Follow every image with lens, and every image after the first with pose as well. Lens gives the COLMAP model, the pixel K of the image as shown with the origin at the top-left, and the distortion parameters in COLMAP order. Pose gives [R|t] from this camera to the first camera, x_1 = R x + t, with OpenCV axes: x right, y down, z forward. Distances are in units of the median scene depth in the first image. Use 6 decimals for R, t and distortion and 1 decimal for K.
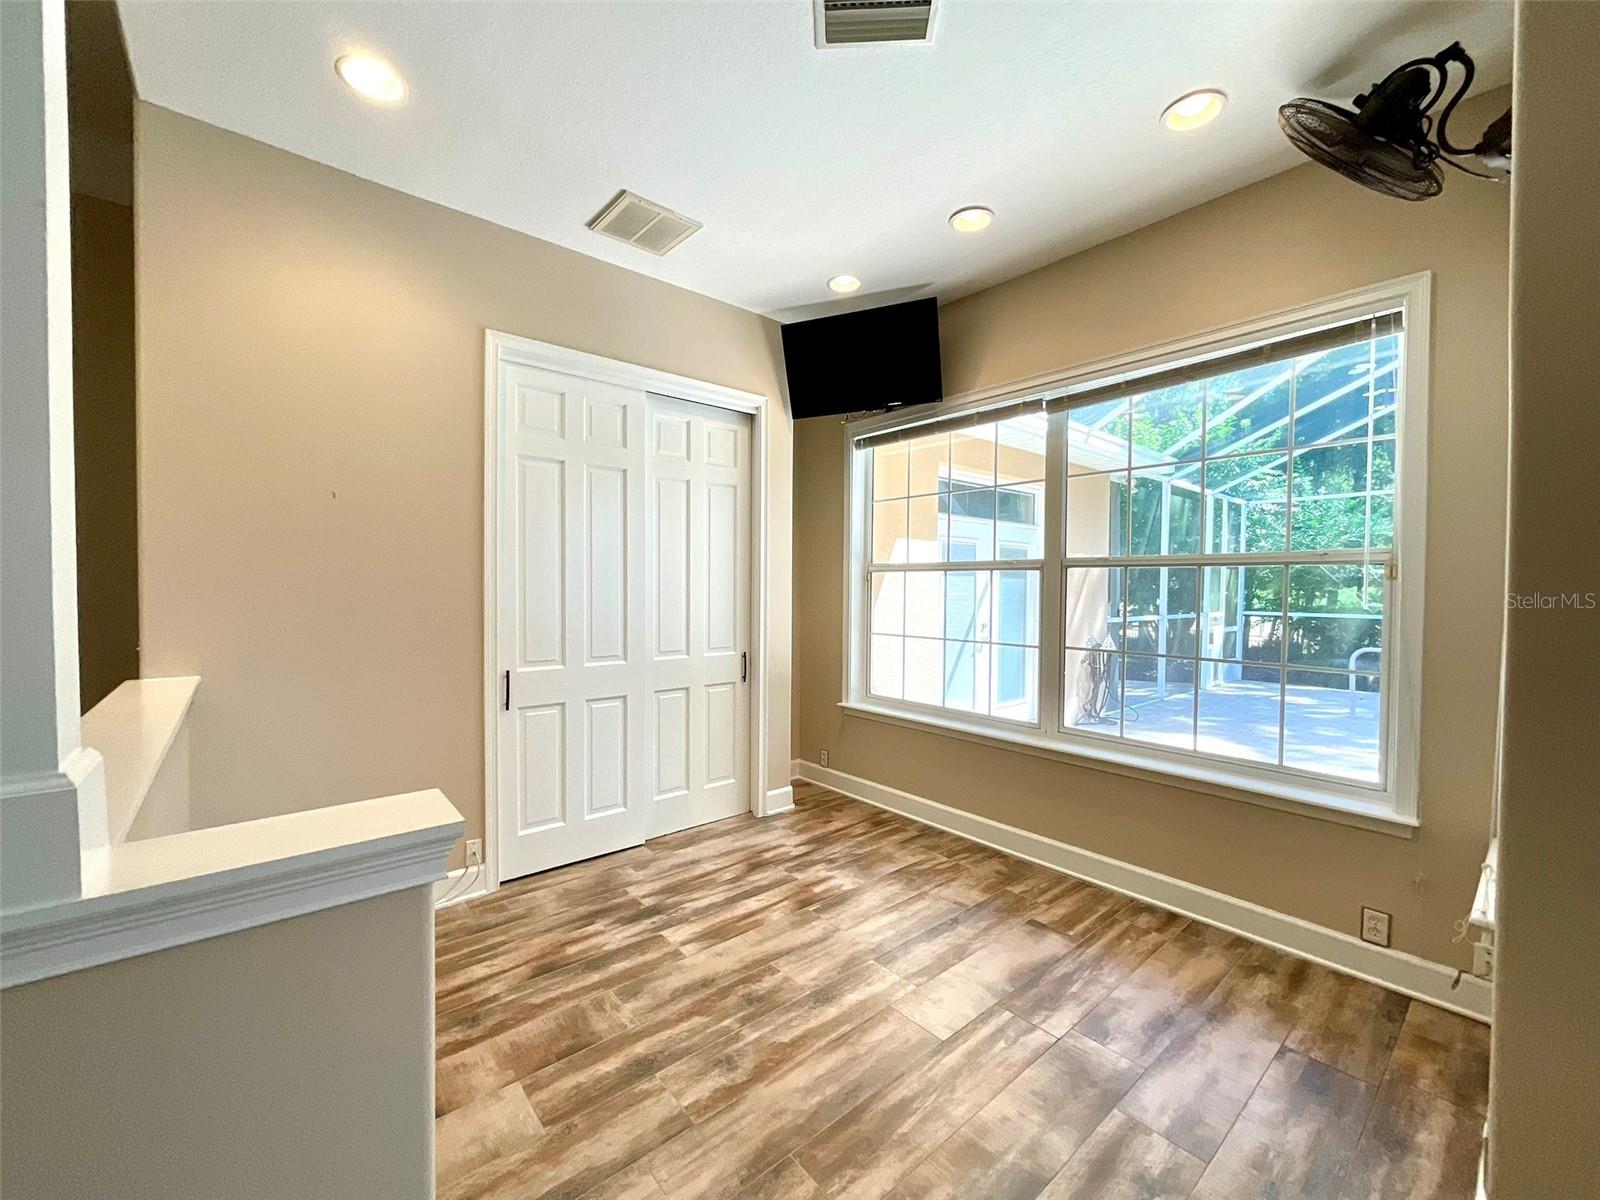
lens RADIAL K [[645.7, 0, 800.8], [0, 645.7, 603.8], [0, 0, 1]] dist [0.003163, -0.002097]
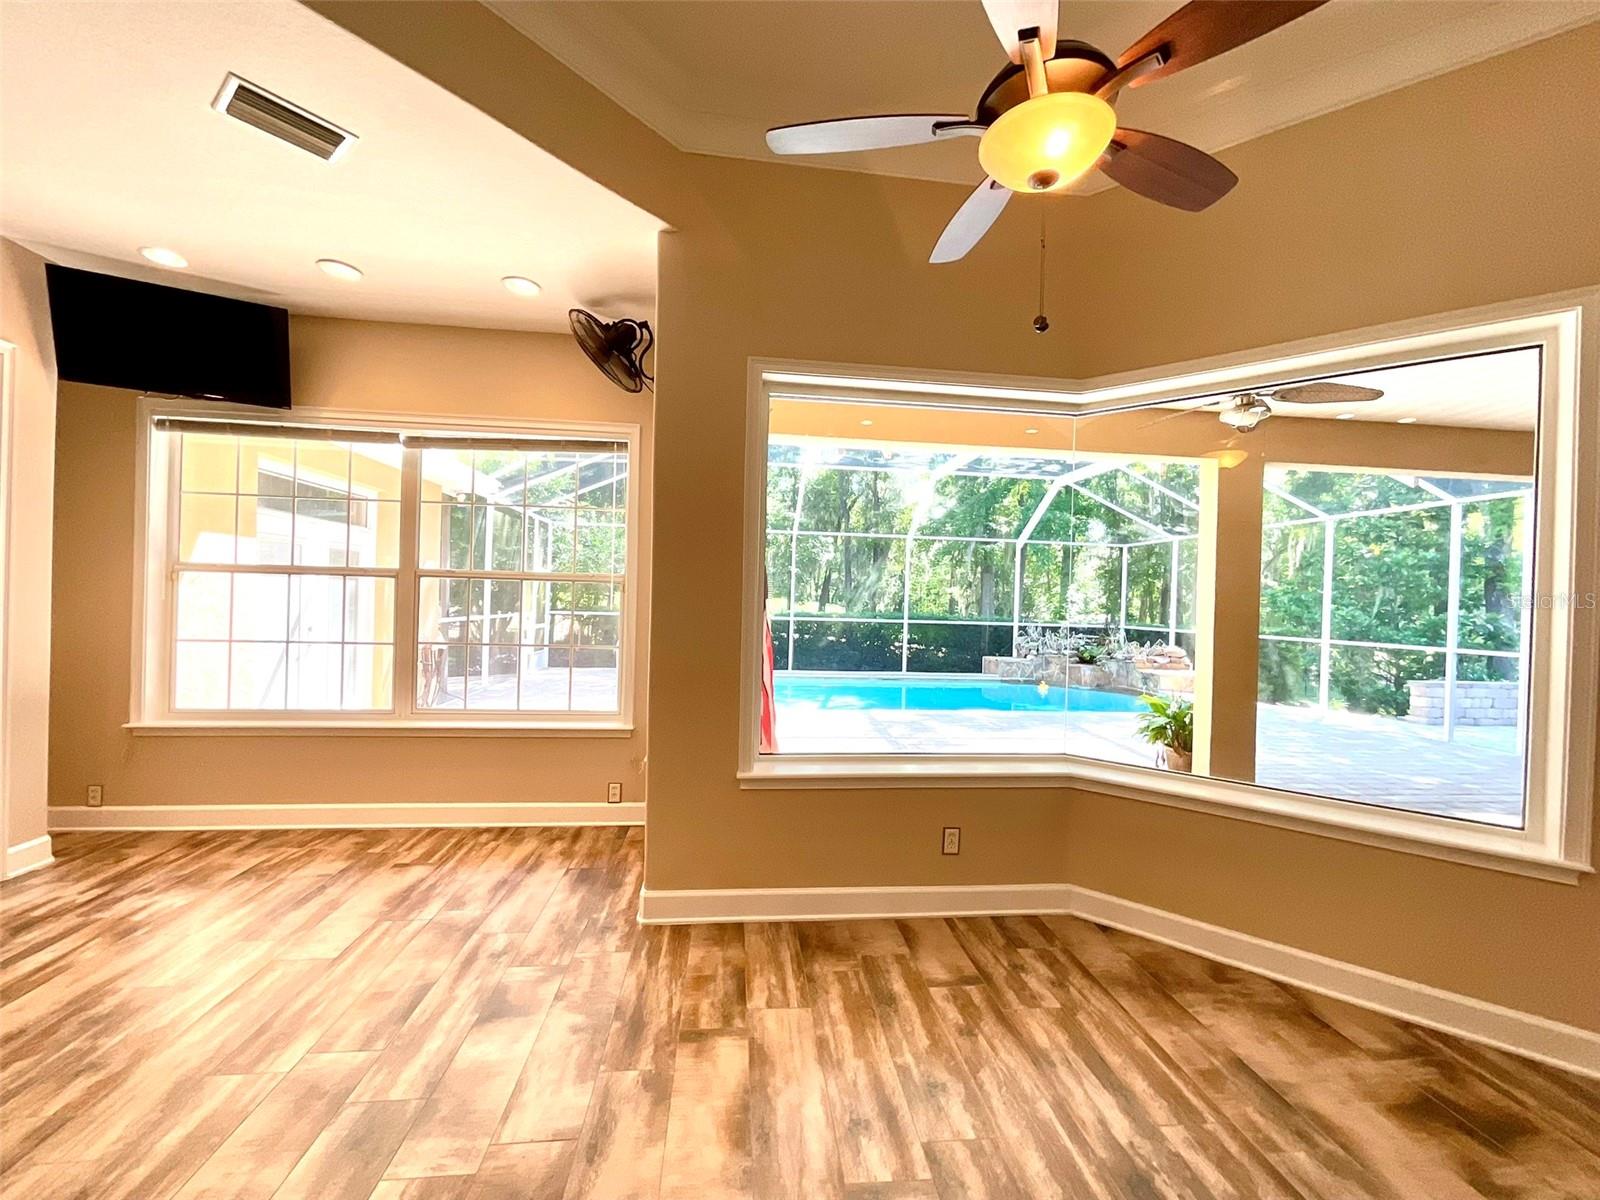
lens RADIAL K [[645.7, 0, 799.6], [0, 645.7, 603.4], [0, 0, 1]] dist [0.003163, -0.002097]
pose [[0.565904, 0.003537, 0.824463, -0.195219], [-0.003247, 0.999993, -0.002061, -0.007541], [-0.824465, -0.001511, 0.565911, -0.288867]]
